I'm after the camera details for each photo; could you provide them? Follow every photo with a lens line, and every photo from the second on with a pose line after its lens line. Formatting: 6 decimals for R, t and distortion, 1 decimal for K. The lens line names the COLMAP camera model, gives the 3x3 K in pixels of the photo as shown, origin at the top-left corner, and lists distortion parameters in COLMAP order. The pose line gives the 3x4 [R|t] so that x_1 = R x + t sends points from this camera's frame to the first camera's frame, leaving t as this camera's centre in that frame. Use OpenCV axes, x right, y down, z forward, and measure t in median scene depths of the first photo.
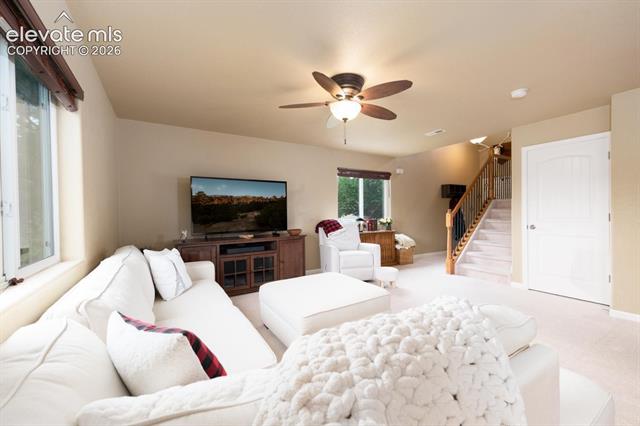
lens RADIAL K [[259.6, 0, 320.0], [0, 259.6, 213.0], [0, 0, 1]] dist [-0.000461, -0.000158]
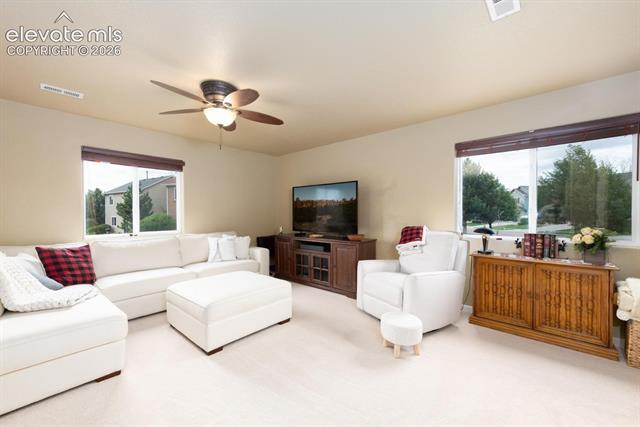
lens RADIAL K [[259.6, 0, 320.0], [0, 259.6, 213.5], [0, 0, 1]] dist [-0.000461, -0.000158]
pose [[0.304231, 0.013355, -0.952505, 0.767417], [-0.018392, 0.999798, 0.008144, -0.016051], [0.952421, 0.015041, 0.304415, 0.656926]]
